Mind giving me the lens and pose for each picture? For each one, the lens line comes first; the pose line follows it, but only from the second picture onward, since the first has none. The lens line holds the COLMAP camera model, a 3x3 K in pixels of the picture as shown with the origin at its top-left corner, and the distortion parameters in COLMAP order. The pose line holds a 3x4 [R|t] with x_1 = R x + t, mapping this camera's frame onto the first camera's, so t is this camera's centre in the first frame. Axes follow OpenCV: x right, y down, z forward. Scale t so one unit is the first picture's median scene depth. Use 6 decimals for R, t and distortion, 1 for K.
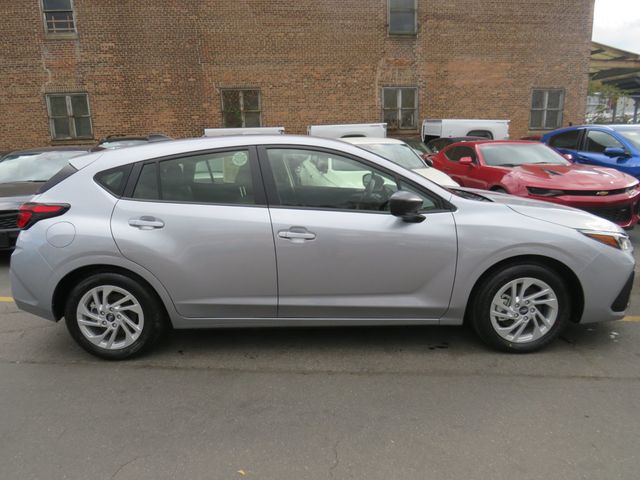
lens RADIAL K [[440.7, 0, 318.5], [0, 440.7, 242.4], [0, 0, 1]] dist [-0.028094, 0.001846]
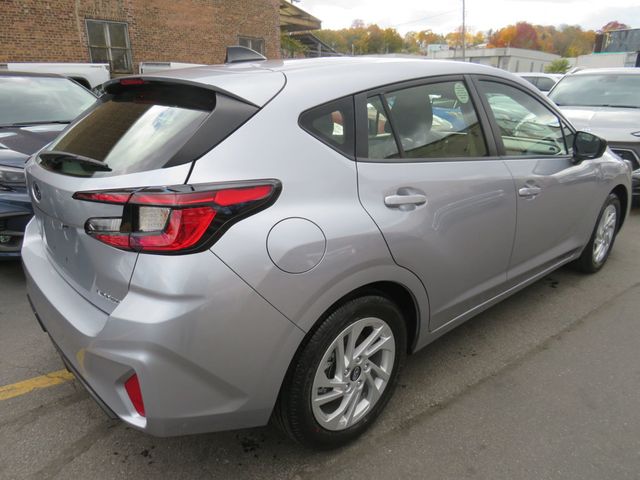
lens RADIAL K [[440.7, 0, 317.3], [0, 440.7, 240.1], [0, 0, 1]] dist [-0.028094, 0.001846]
pose [[0.767444, -0.184997, 0.613845, -0.097372], [0.119749, 0.981976, 0.146230, -0.010248], [-0.629833, -0.038716, 0.775765, 0.069024]]
